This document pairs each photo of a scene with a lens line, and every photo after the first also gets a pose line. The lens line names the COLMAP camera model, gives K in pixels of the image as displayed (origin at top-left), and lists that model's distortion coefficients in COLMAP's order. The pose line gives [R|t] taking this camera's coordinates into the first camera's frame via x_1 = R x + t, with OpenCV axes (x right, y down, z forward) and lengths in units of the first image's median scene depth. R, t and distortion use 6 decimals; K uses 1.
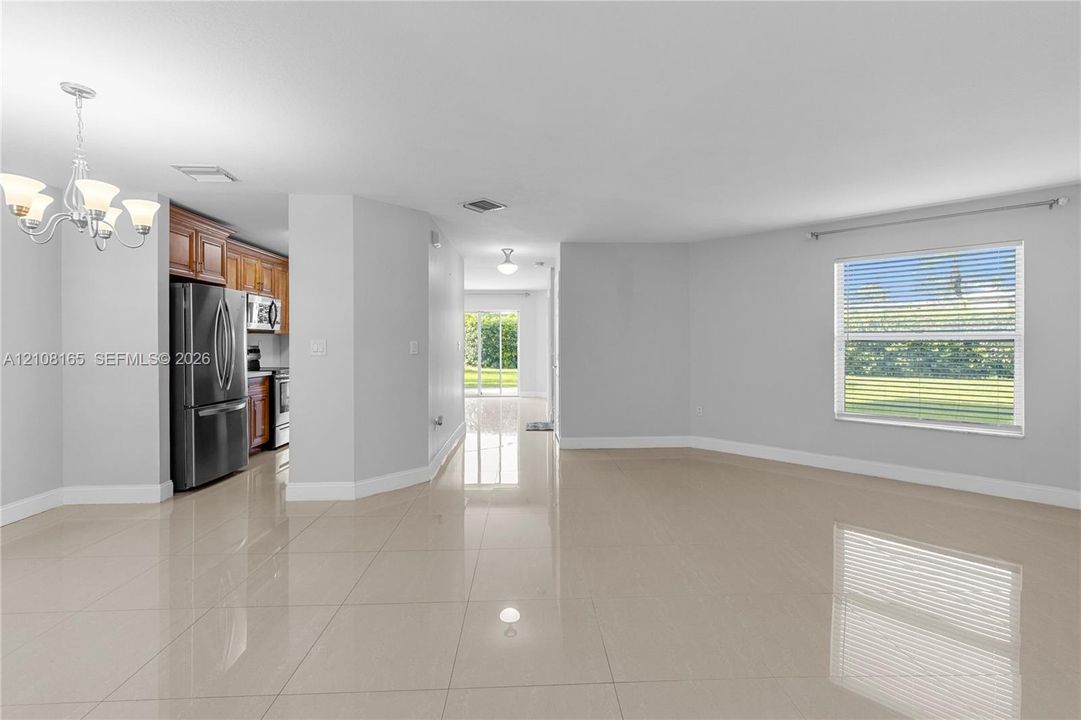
lens RADIAL K [[488.1, 0, 542.1], [0, 488.1, 345.6], [0, 0, 1]] dist [0.001338, -0.000147]
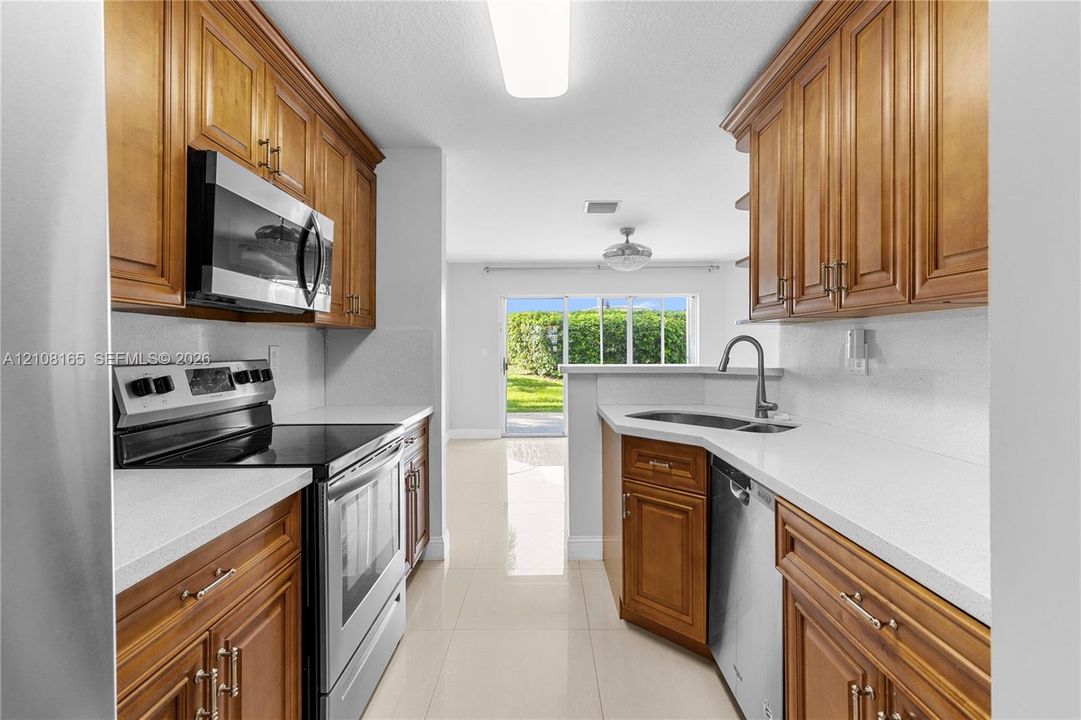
lens RADIAL K [[488.1, 0, 542.1], [0, 488.1, 345.6], [0, 0, 1]] dist [0.001338, -0.000147]
pose [[0.999175, -0.003942, -0.040431, -0.354975], [0.003539, 0.999943, -0.010027, -0.004178], [0.040468, 0.009875, 0.999132, 0.629499]]
